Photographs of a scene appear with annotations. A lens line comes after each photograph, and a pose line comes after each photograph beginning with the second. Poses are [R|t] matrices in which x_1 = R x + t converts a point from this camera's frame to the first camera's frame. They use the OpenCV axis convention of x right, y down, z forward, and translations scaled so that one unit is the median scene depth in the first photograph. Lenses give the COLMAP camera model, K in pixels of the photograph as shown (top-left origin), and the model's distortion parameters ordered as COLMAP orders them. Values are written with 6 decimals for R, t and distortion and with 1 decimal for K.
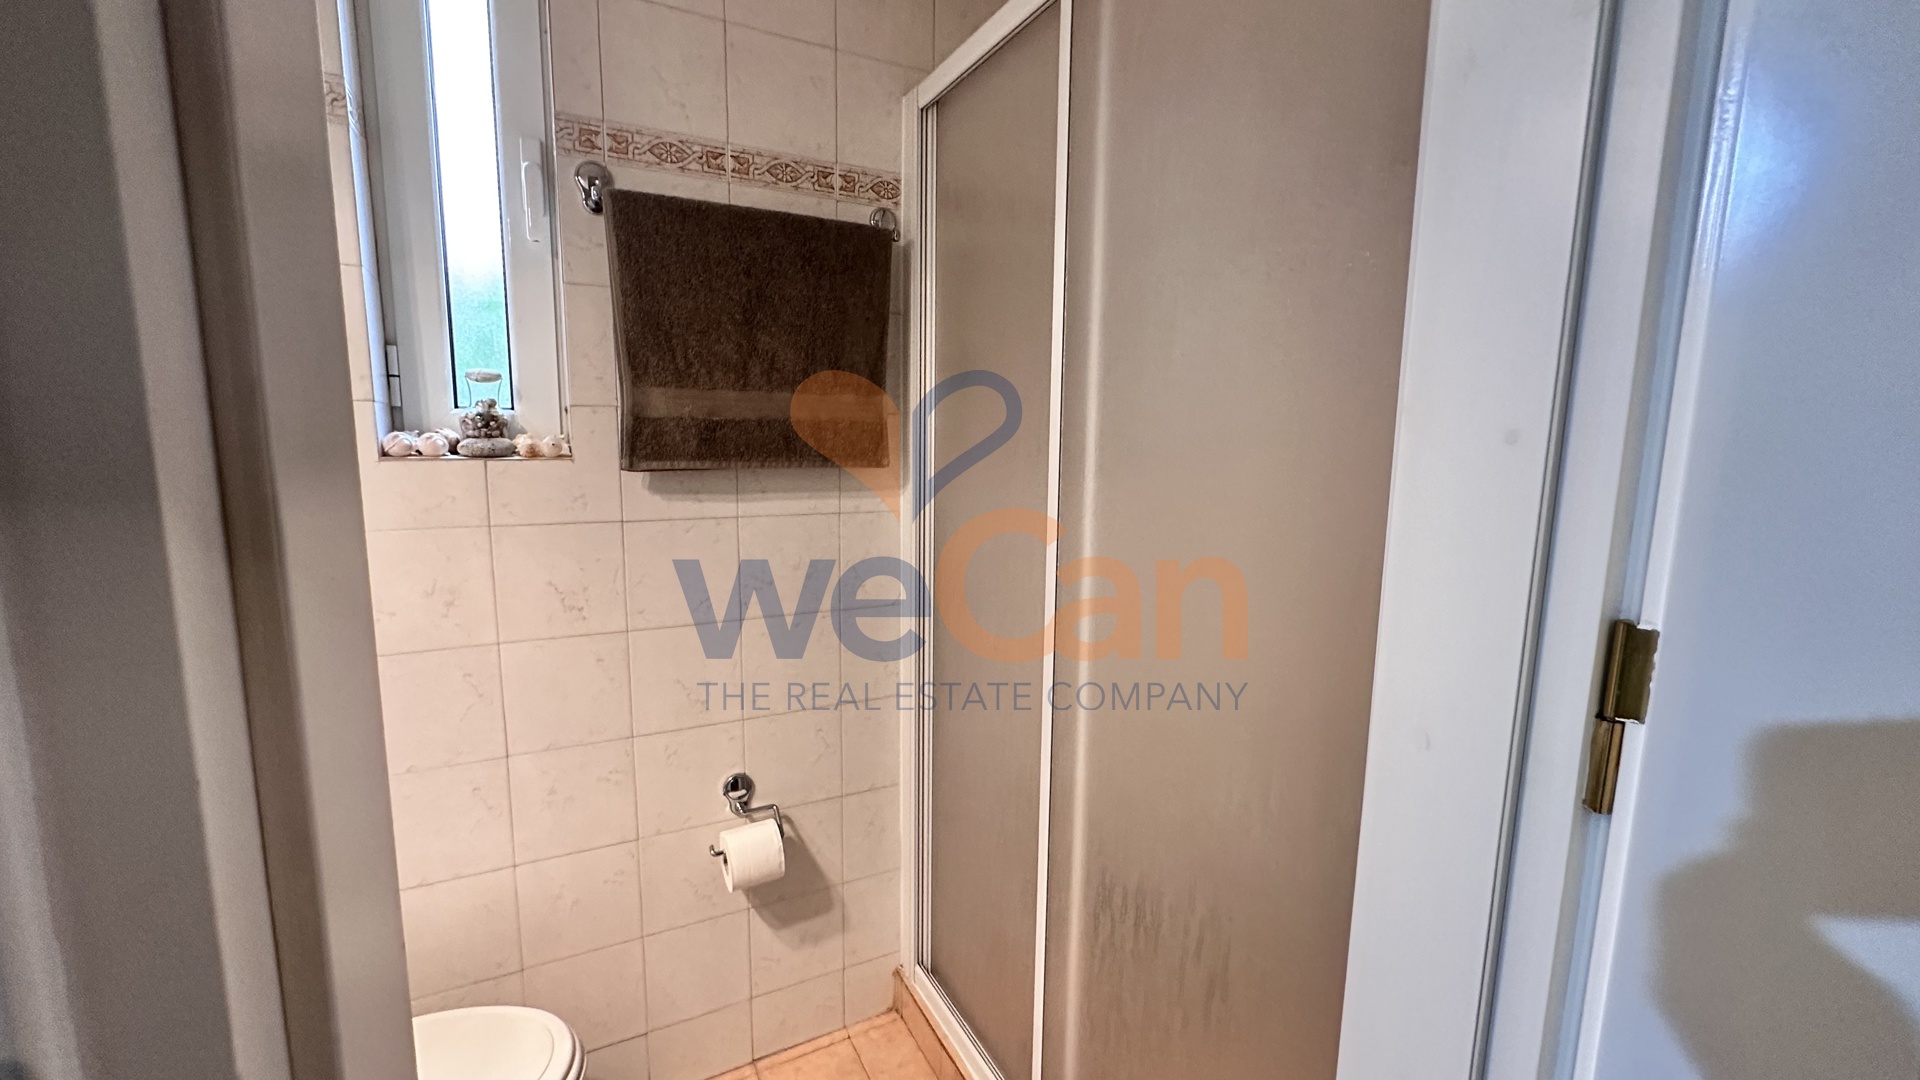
lens RADIAL K [[768.8, 0, 959.8], [0, 768.8, 541.3], [0, 0, 1]] dist [-0.003815, 0.001583]
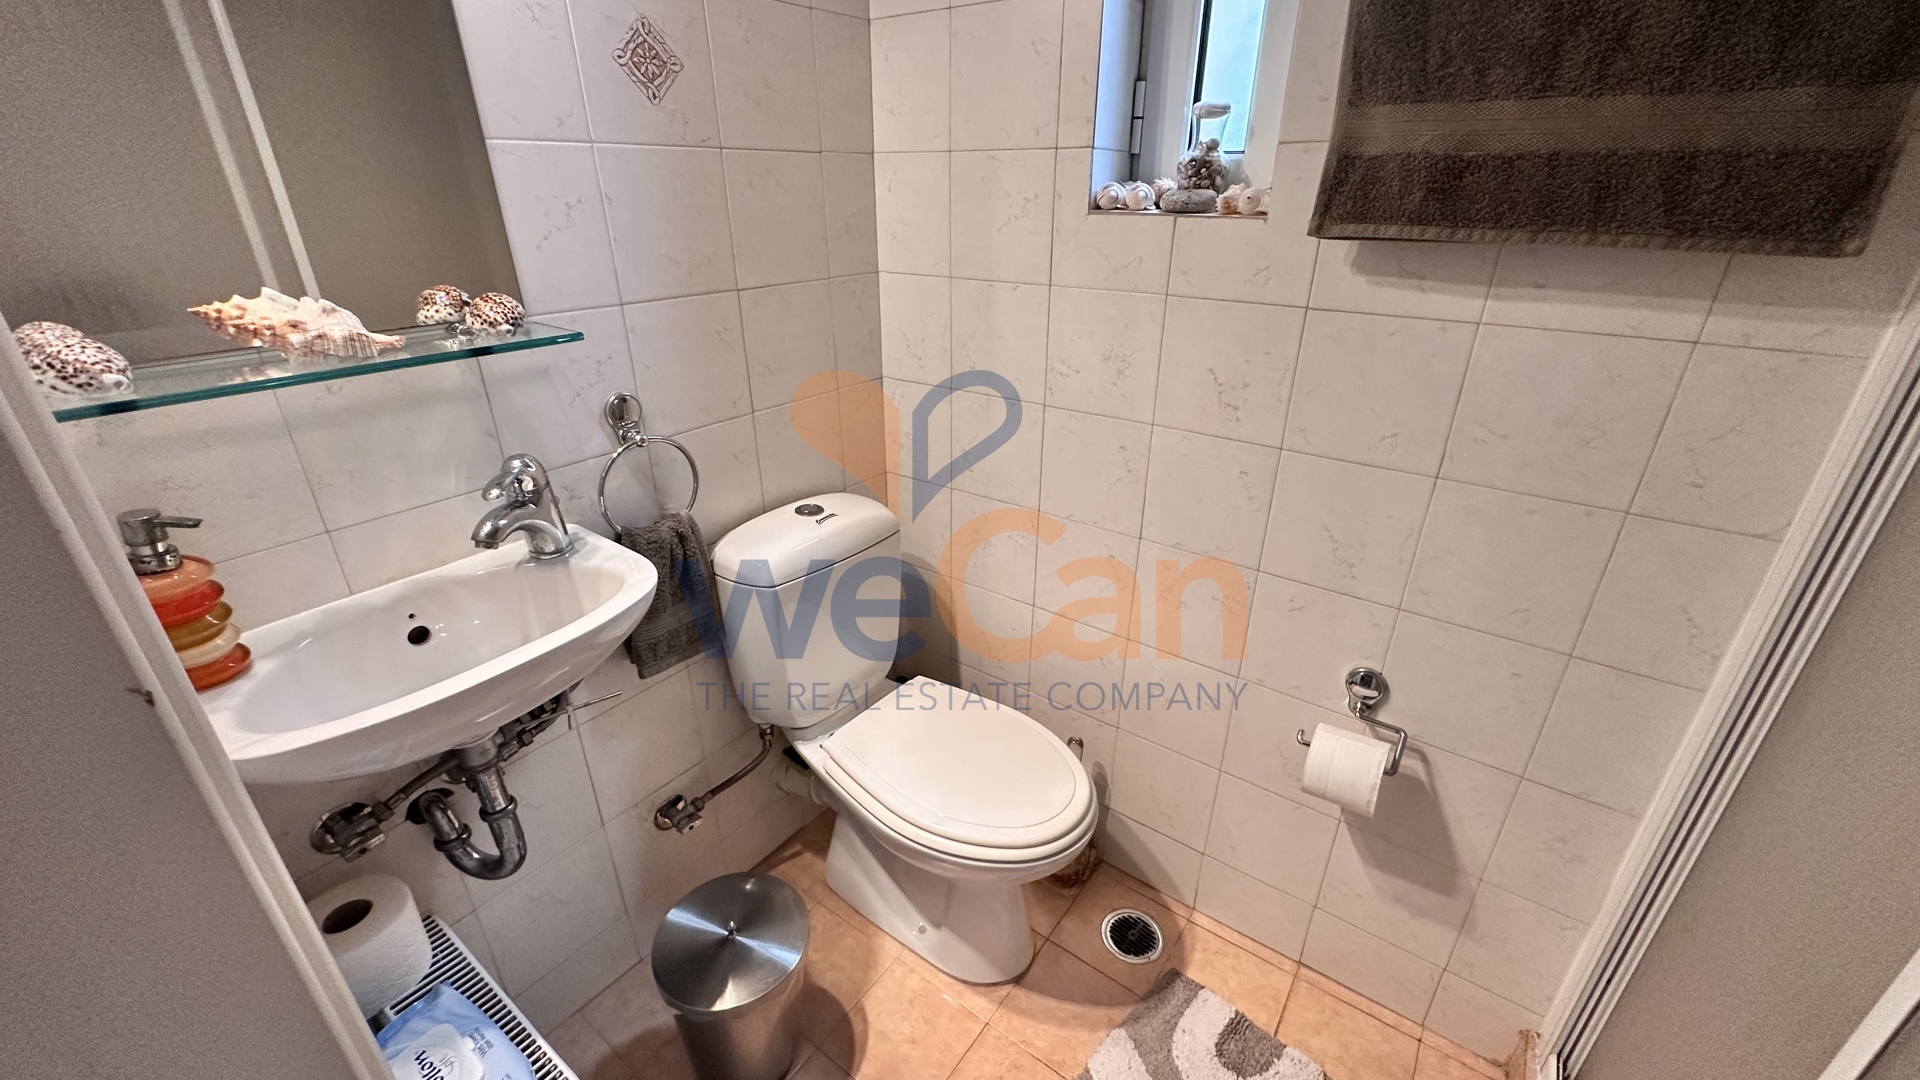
lens RADIAL K [[768.8, 0, 965.0], [0, 768.8, 538.8], [0, 0, 1]] dist [-0.003815, 0.001583]
pose [[0.442690, 0.366897, -0.818176, 0.120670], [-0.127733, 0.928954, 0.347461, -0.034139], [0.887530, -0.049309, 0.458103, 0.335211]]
